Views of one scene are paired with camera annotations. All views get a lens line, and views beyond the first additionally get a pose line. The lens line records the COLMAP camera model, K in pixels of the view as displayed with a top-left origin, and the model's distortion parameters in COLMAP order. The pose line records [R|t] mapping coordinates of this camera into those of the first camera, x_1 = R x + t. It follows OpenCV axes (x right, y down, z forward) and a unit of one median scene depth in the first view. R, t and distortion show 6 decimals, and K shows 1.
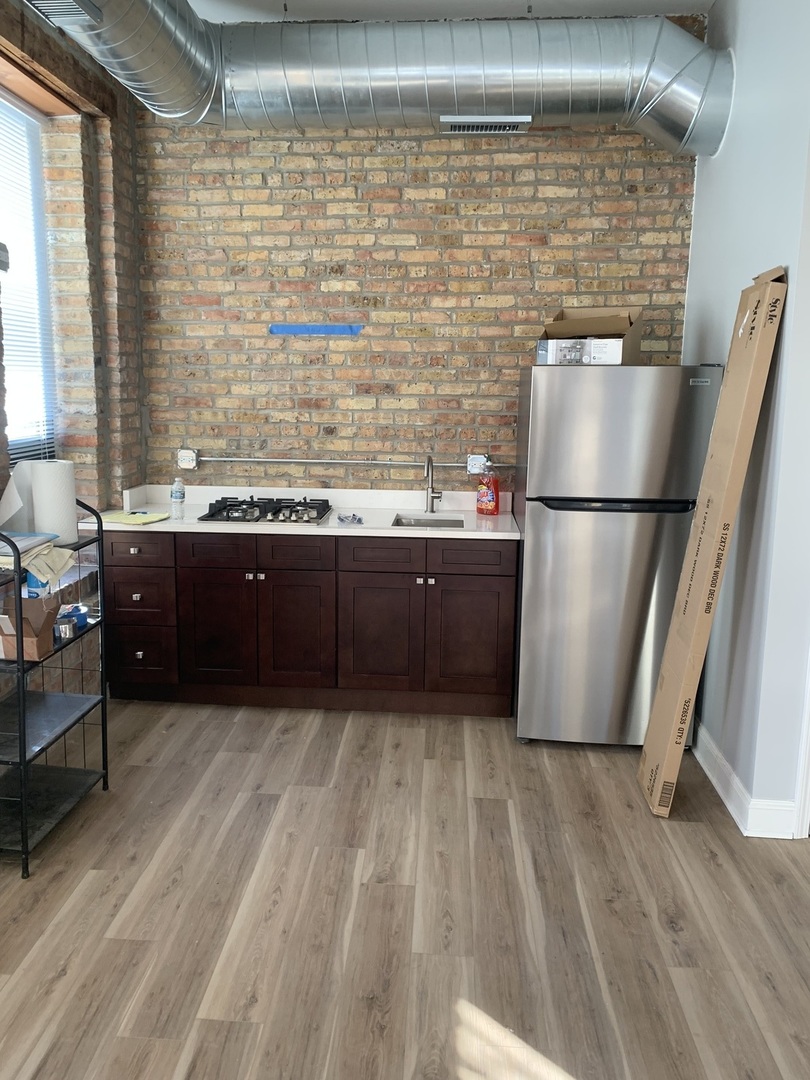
lens RADIAL K [[834.3, 0, 400.7], [0, 834.3, 538.6], [0, 0, 1]] dist [0.060560, -0.009071]
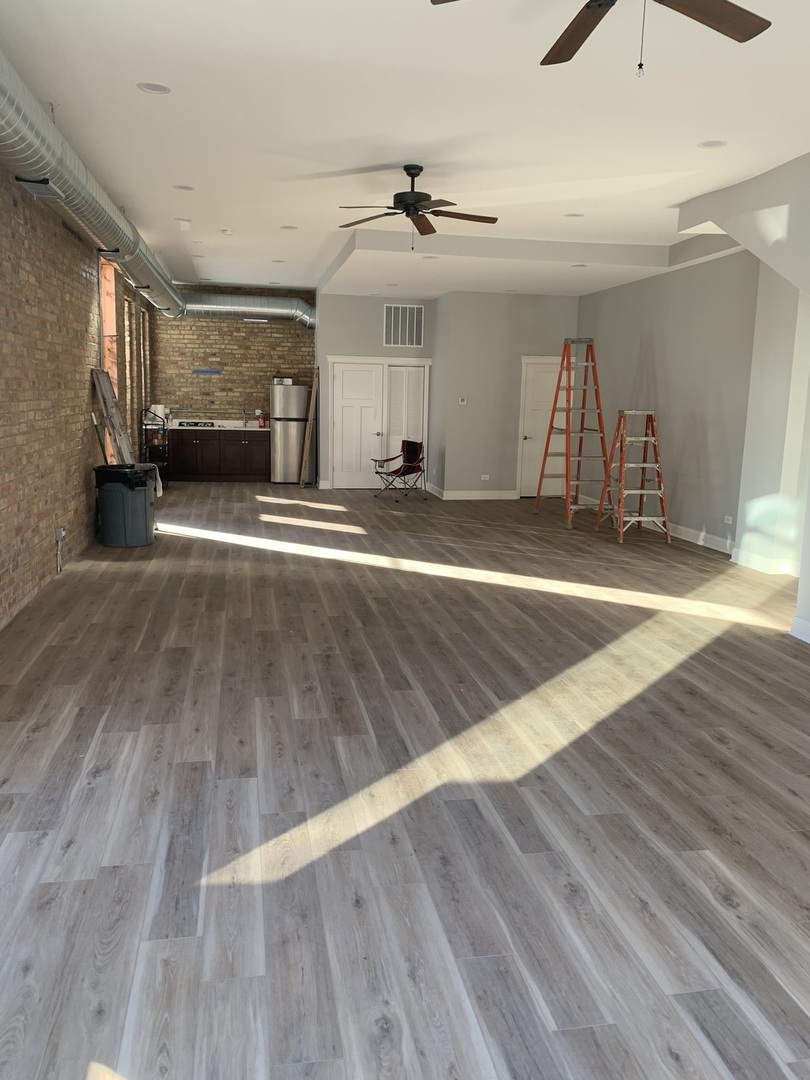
lens RADIAL K [[834.3, 0, 407.3], [0, 834.3, 539.6], [0, 0, 1]] dist [0.060560, -0.009071]
pose [[0.963797, -0.036862, 0.264075, -0.246220], [0.038087, 0.999274, 0.000481, 0.457860], [-0.263901, 0.009594, 0.964502, -2.485082]]
